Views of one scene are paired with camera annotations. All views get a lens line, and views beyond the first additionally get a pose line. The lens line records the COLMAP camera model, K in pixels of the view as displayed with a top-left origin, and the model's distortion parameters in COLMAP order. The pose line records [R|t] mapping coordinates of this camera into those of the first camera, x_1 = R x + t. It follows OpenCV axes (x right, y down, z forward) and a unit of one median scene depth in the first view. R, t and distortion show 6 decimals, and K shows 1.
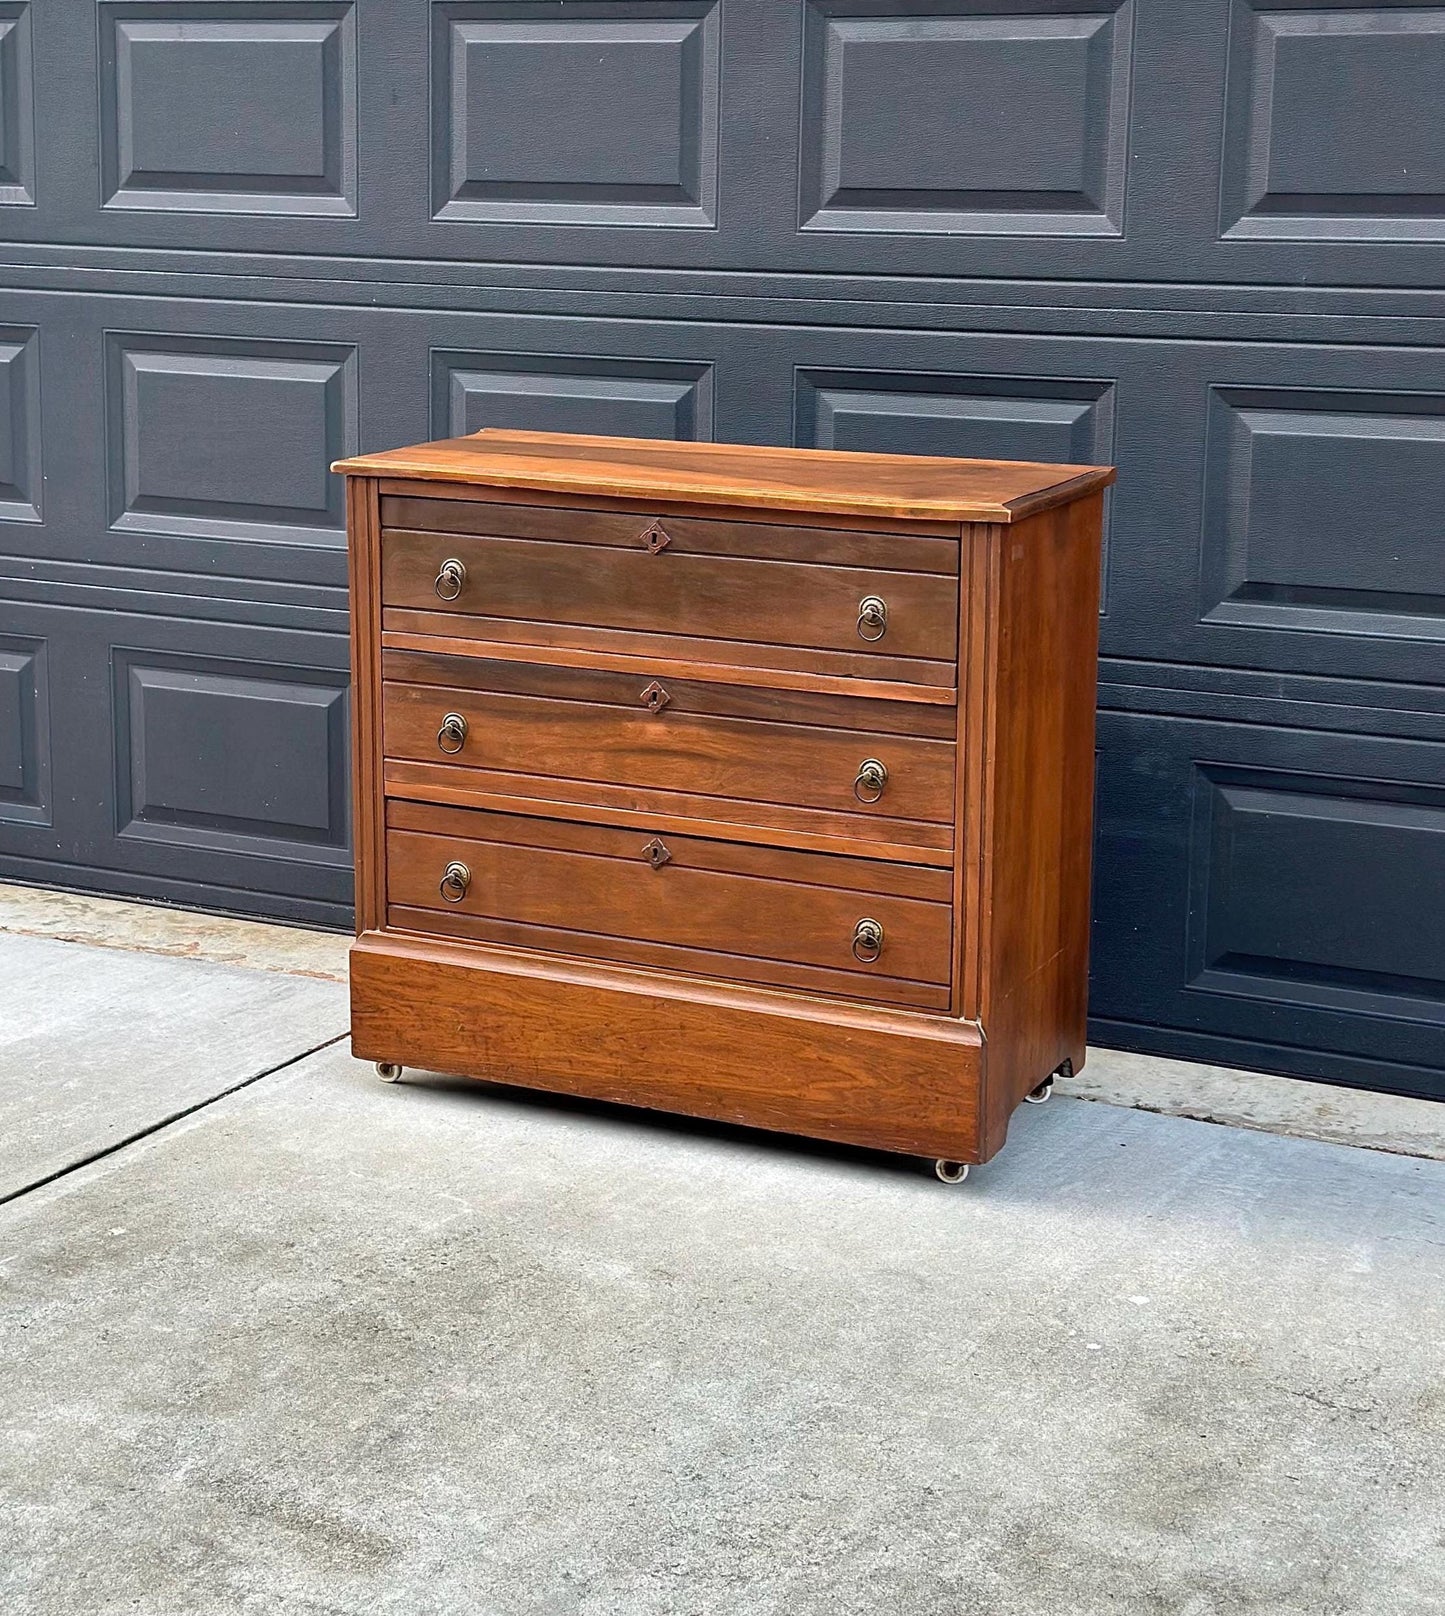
lens RADIAL K [[2883.7, 0, 721.1], [0, 2883.7, 670.1], [0, 0, 1]] dist [0.125085, 0.012093]
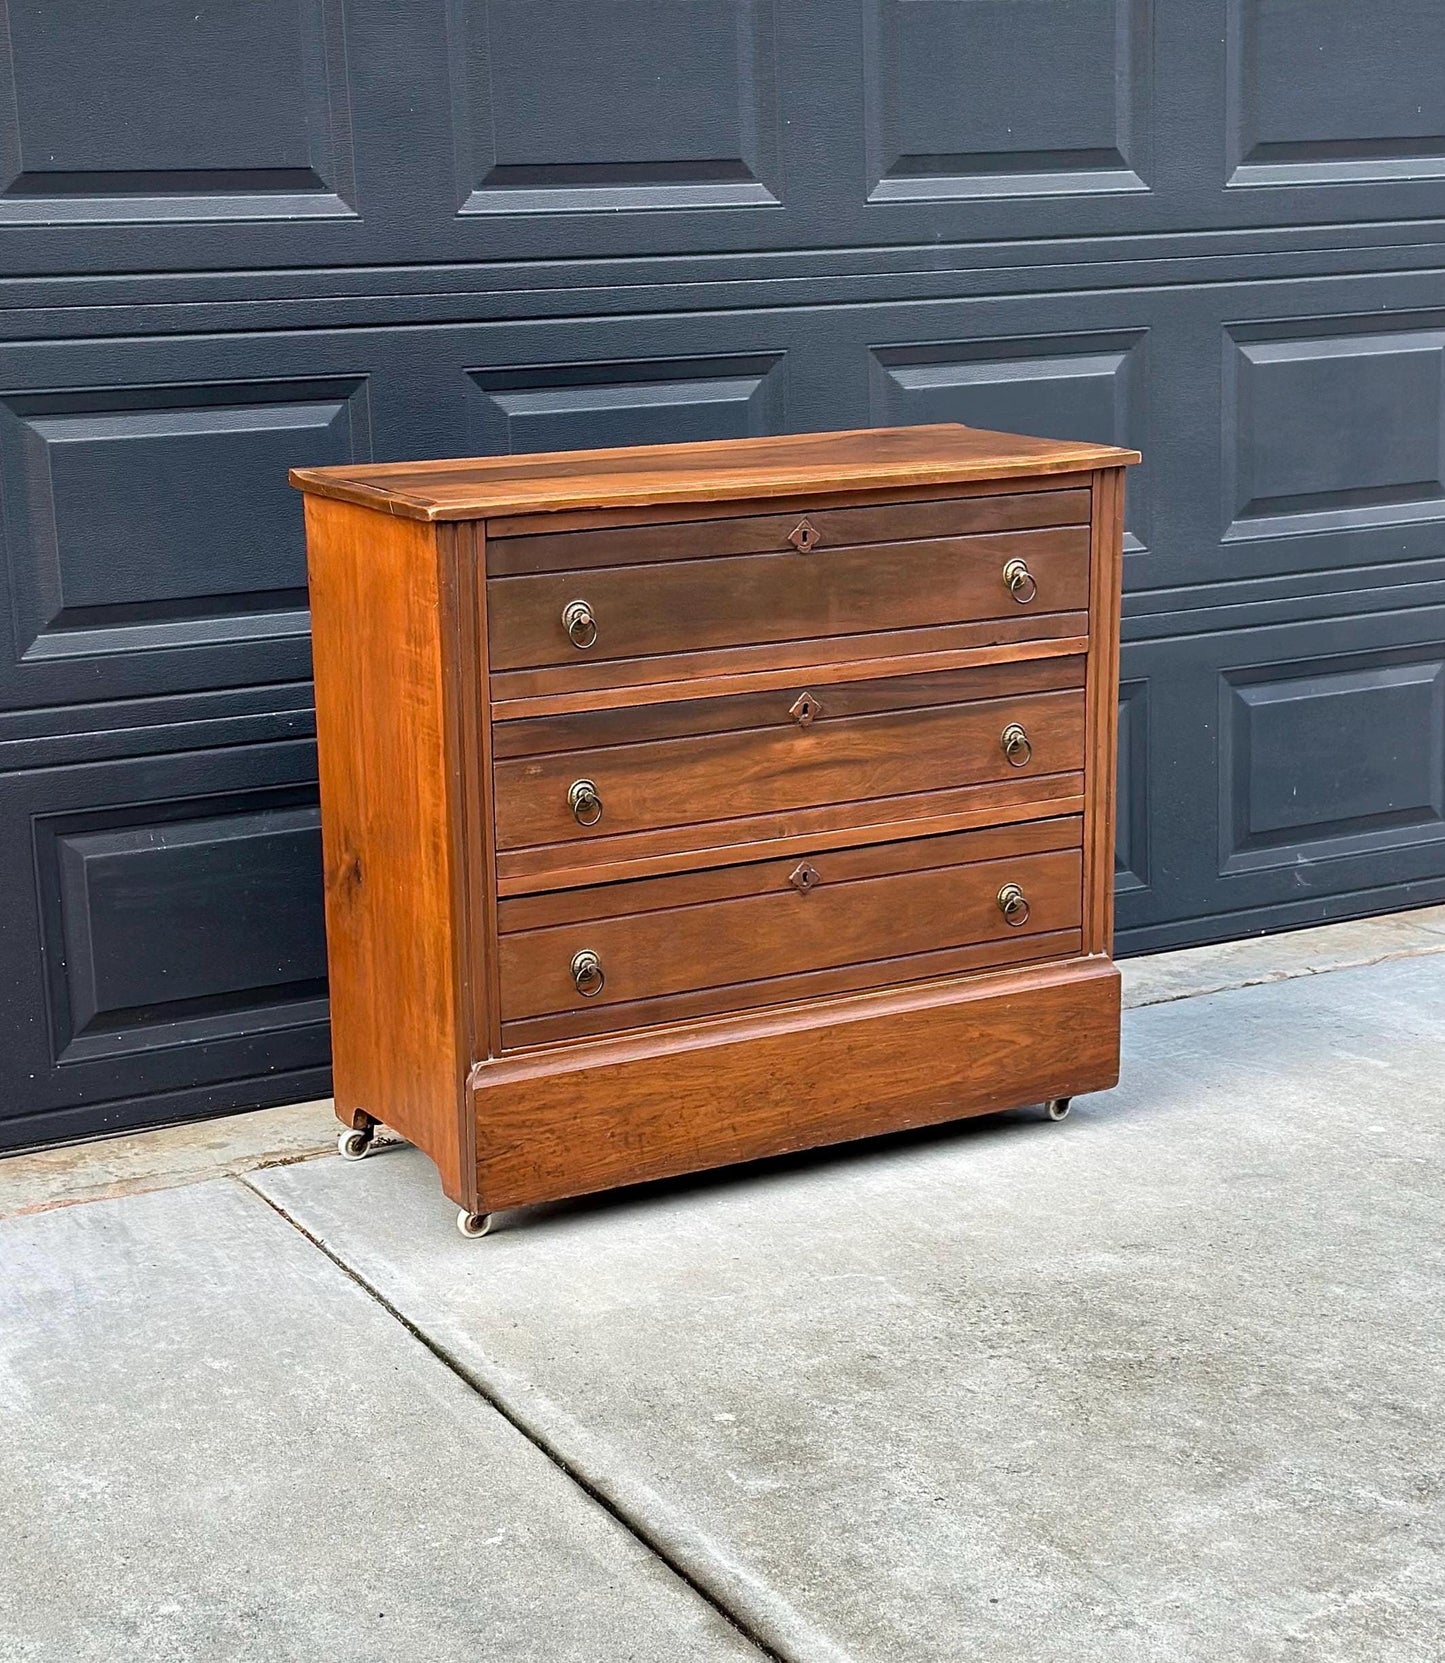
lens RADIAL K [[2970.9, 0, 719.3], [0, 2970.9, 895.4], [0, 0, 1]] dist [0.144900, -0.008046]
pose [[0.578996, -0.216893, 0.785952, -0.797799], [0.177280, 0.974395, 0.138297, -0.069063], [-0.795824, 0.059260, 0.602622, 0.442081]]
